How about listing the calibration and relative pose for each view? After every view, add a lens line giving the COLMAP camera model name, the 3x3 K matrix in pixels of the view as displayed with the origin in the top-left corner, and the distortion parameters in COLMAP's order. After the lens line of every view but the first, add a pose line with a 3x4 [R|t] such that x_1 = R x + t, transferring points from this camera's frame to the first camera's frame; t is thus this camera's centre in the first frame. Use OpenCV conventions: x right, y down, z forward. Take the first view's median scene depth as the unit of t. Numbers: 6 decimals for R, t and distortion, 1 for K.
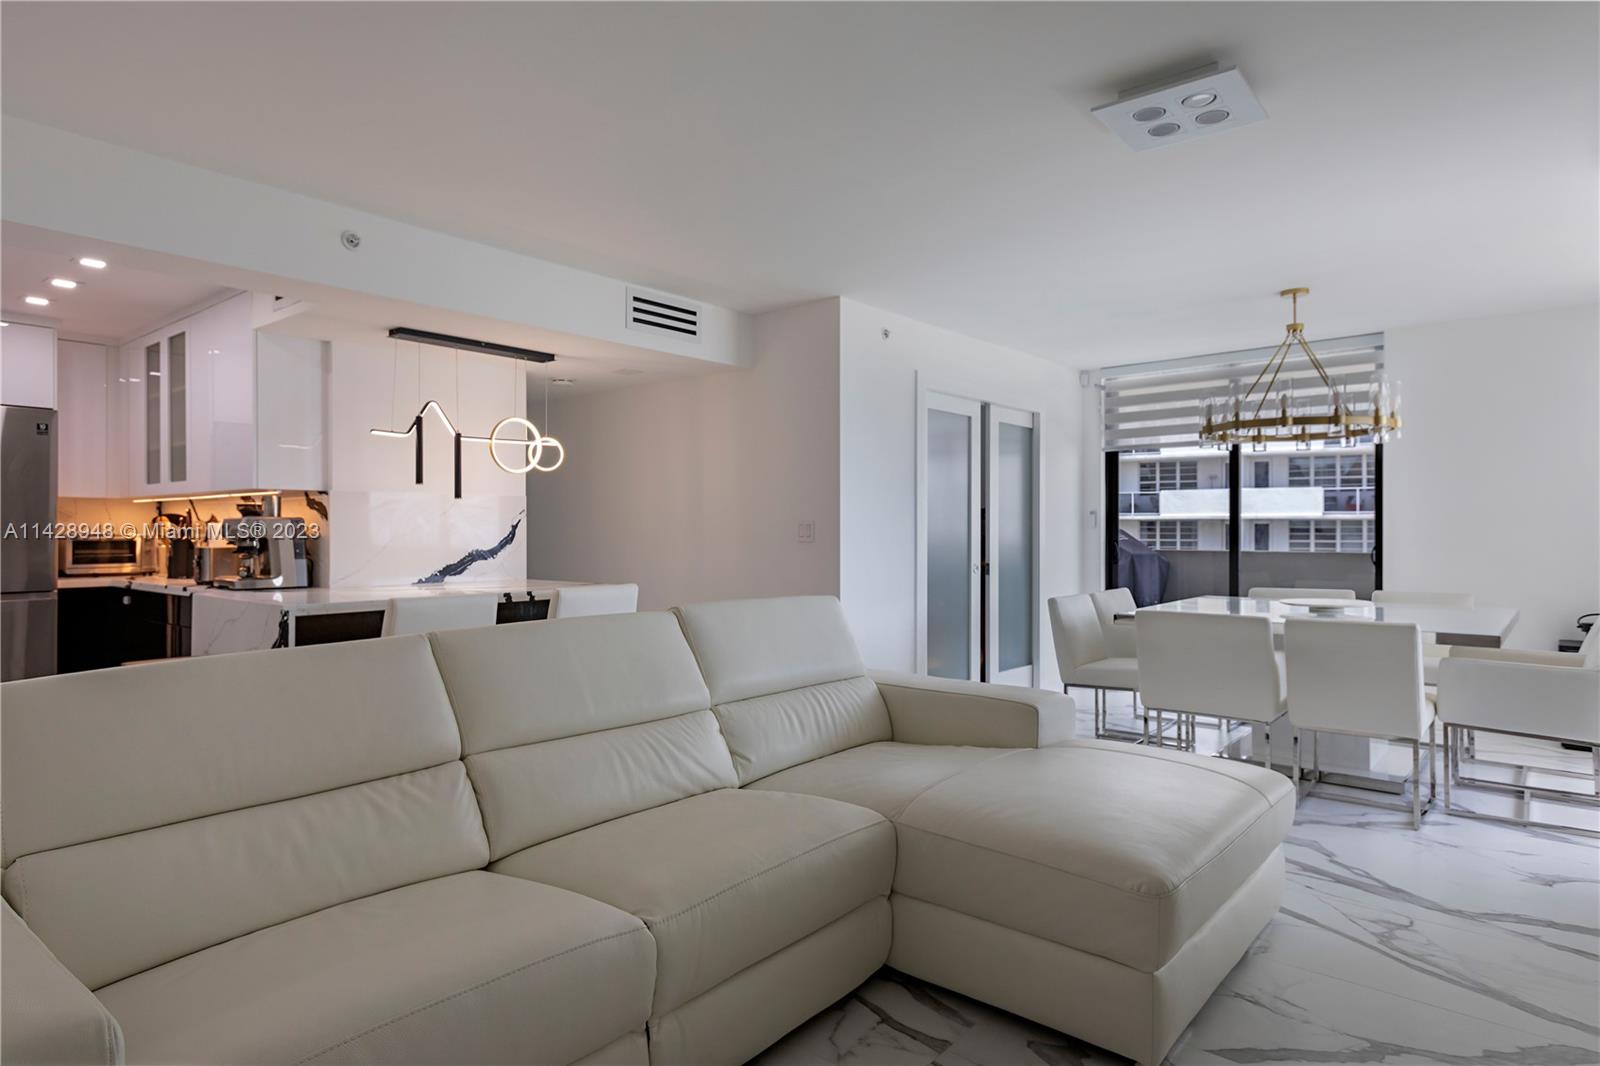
lens RADIAL K [[923.9, 0, 799.5], [0, 923.9, 522.6], [0, 0, 1]] dist [-0.000484, 0.016767]
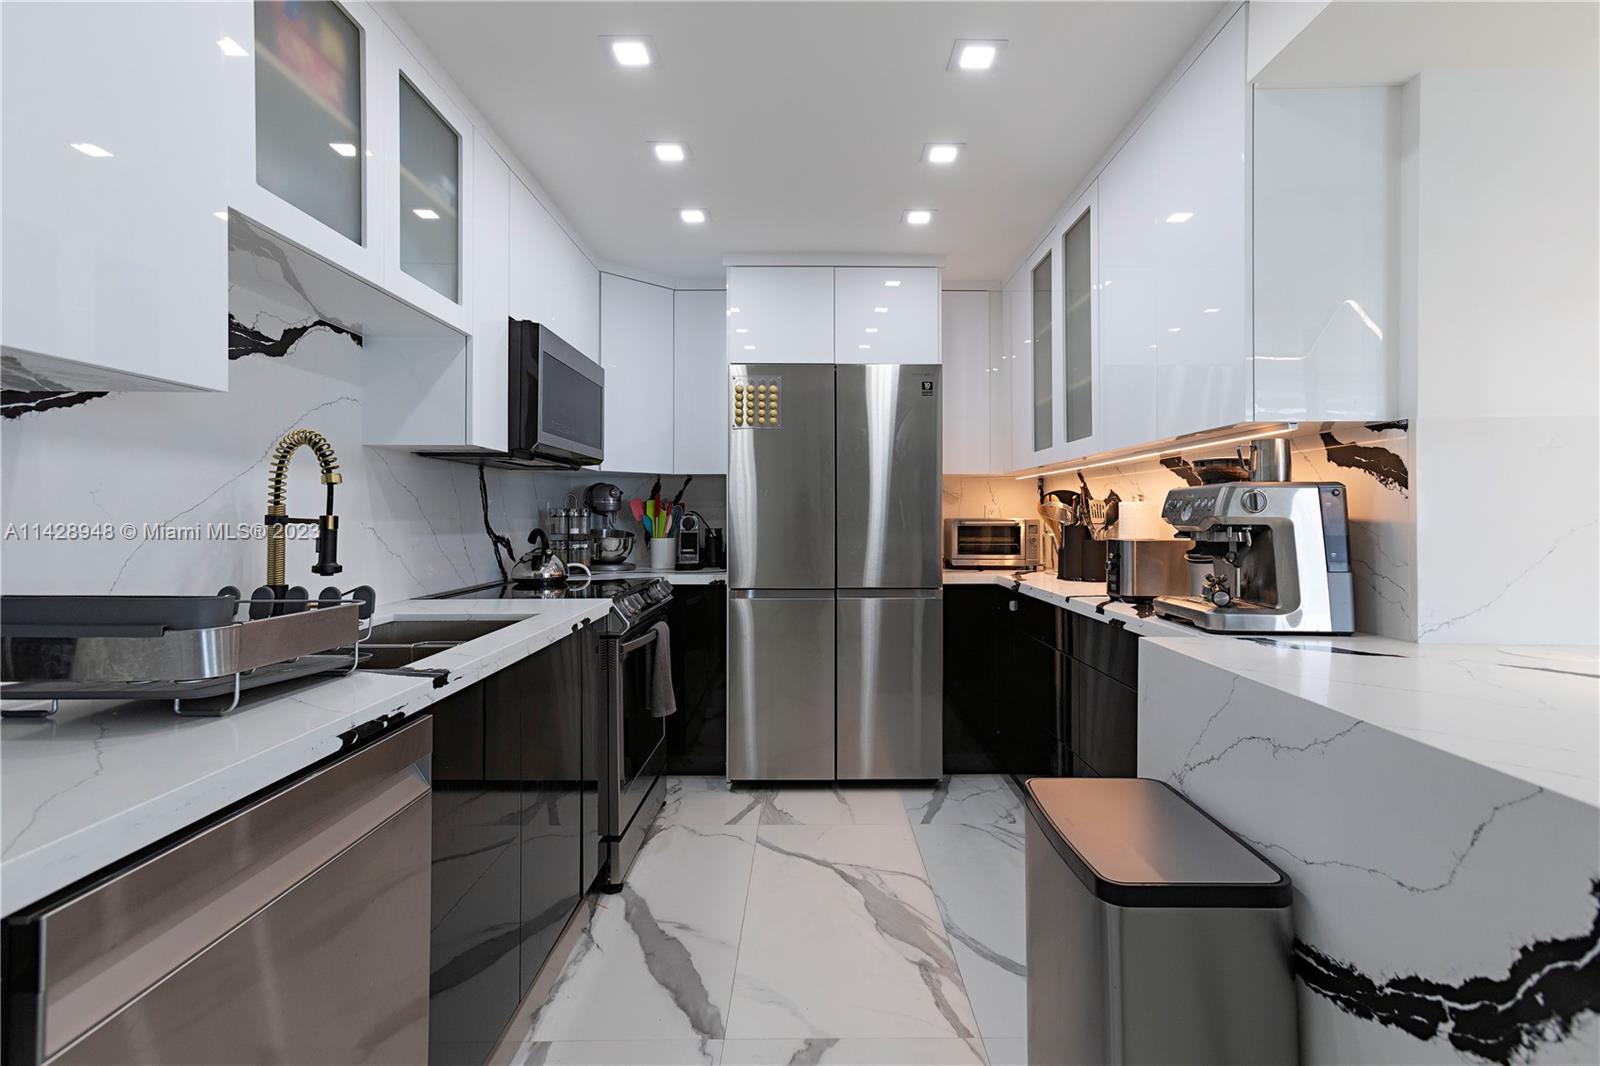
lens RADIAL K [[775.1, 0, 809.2], [0, 775.1, 511.5], [0, 0, 1]] dist [0.001047, 0.019302]
pose [[0.649307, -0.002991, -0.760521, -0.365969], [0.003827, 0.999992, -0.000665, 0.007229], [0.760517, -0.002478, 0.649313, 0.481714]]
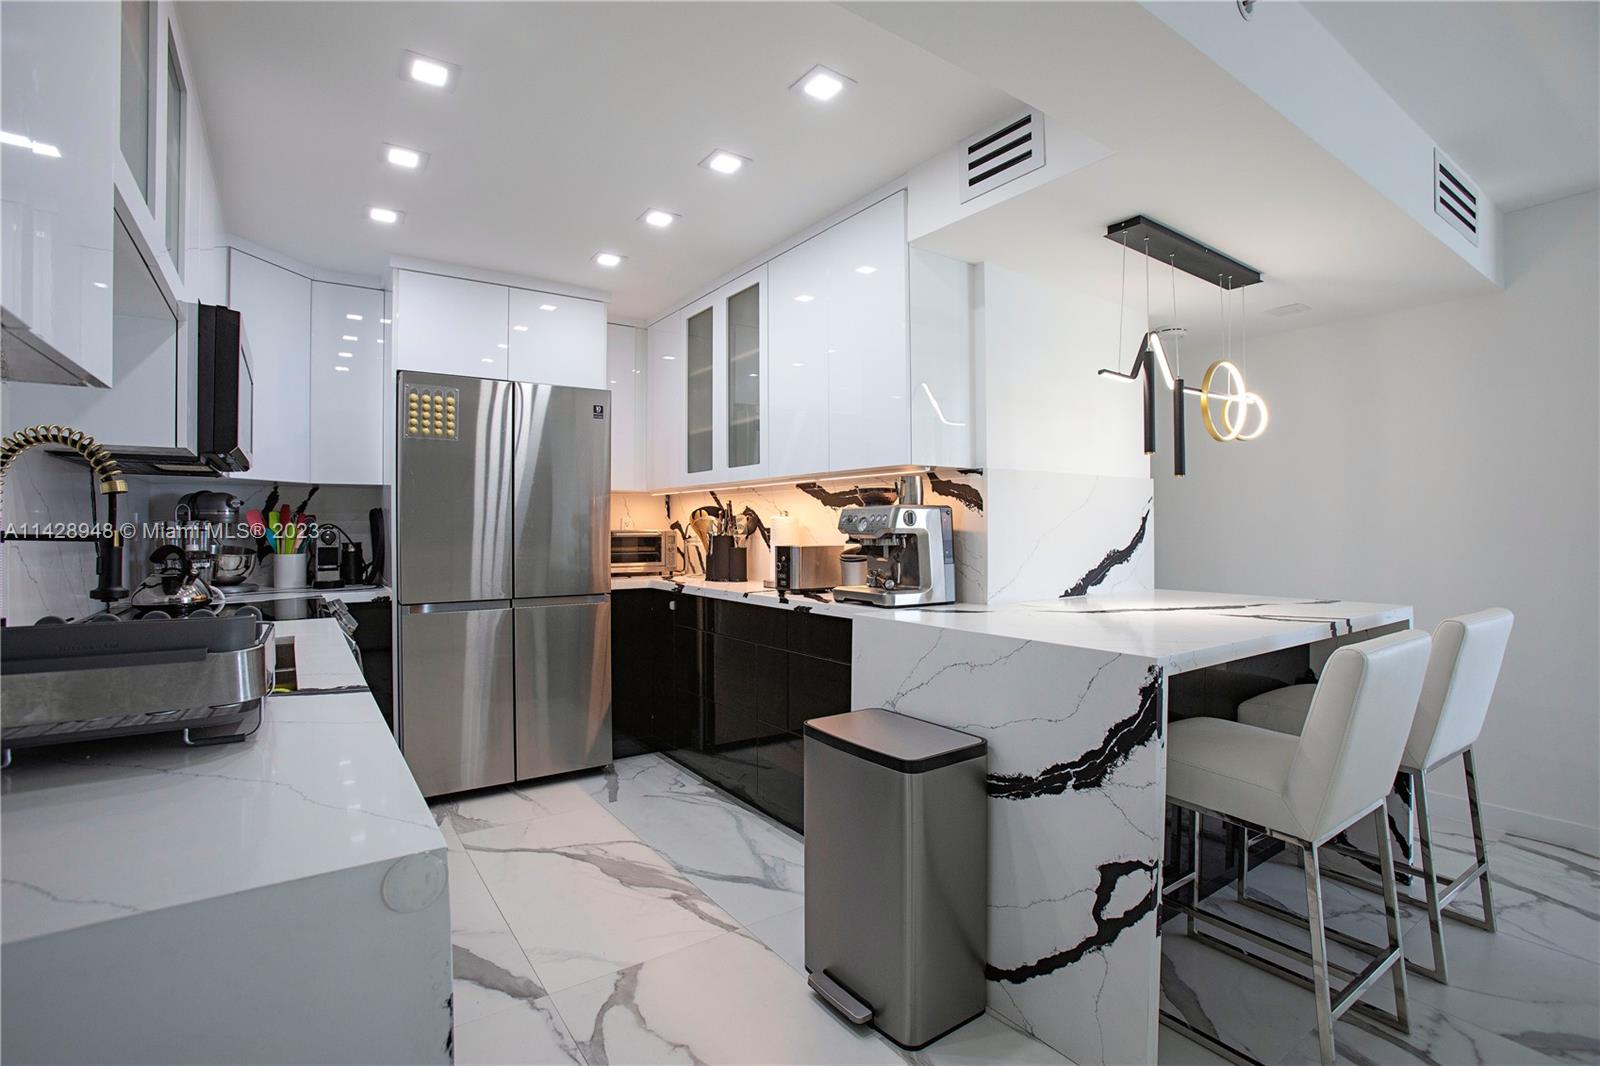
lens RADIAL K [[757.4, 0, 800.0], [0, 757.4, 533.0], [0, 0, 1]] dist [-0.032358, 0.001234]
pose [[0.965594, 0.000262, -0.260056, -0.438599], [0.003640, 0.999888, 0.014522, 0.005777], [0.260030, -0.014969, 0.965484, 0.349504]]
